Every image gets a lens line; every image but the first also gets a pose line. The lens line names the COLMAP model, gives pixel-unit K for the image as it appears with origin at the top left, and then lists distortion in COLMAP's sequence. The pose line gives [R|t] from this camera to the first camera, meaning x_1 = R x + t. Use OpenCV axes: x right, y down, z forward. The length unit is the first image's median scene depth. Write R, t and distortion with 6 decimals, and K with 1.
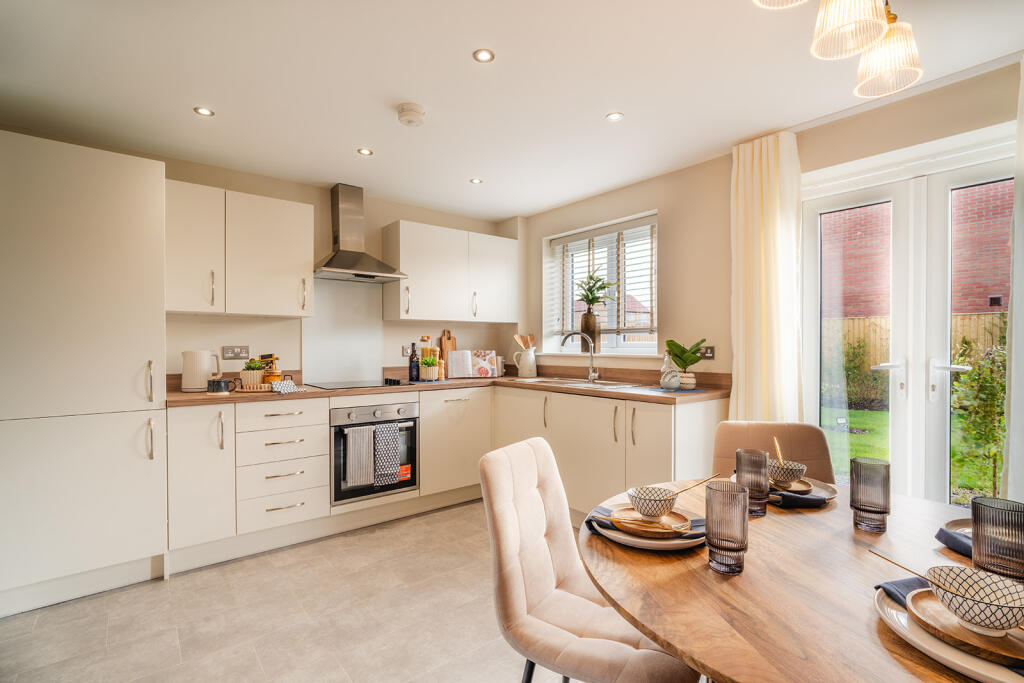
lens RADIAL K [[478.4, 0, 512.4], [0, 478.4, 346.2], [0, 0, 1]] dist [-0.000185, -0.000018]
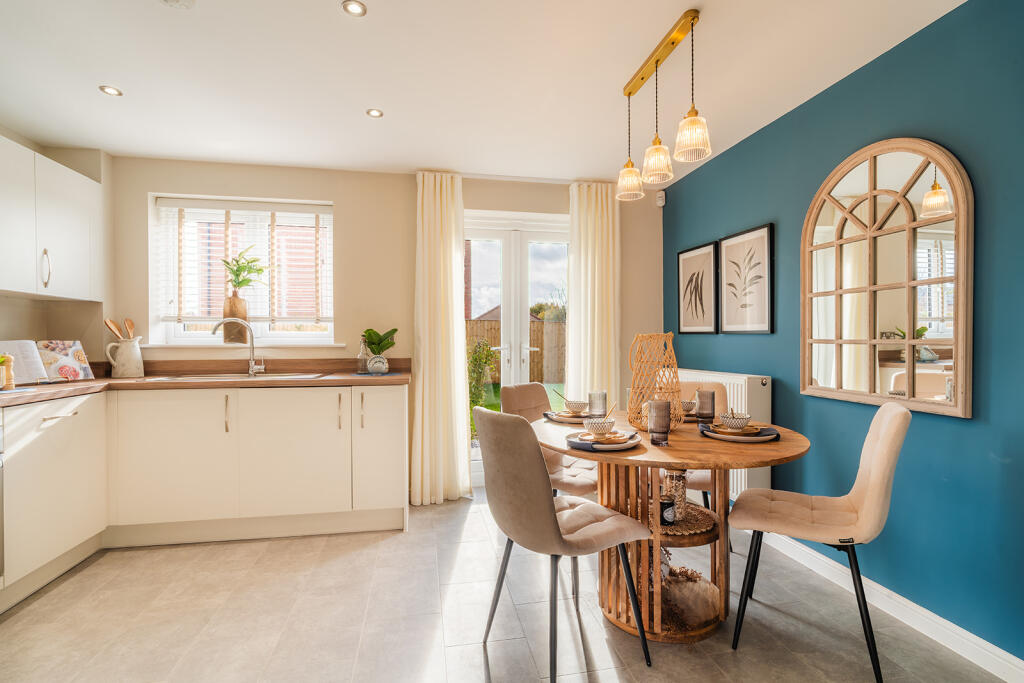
lens RADIAL K [[488.1, 0, 512.0], [0, 488.1, 341.5], [0, 0, 1]] dist [0.000996, 0.000314]
pose [[0.477686, 0.001308, 0.878529, -0.375836], [0.004071, 0.999985, -0.003703, 0.015974], [-0.878521, 0.005345, 0.477674, 0.147667]]
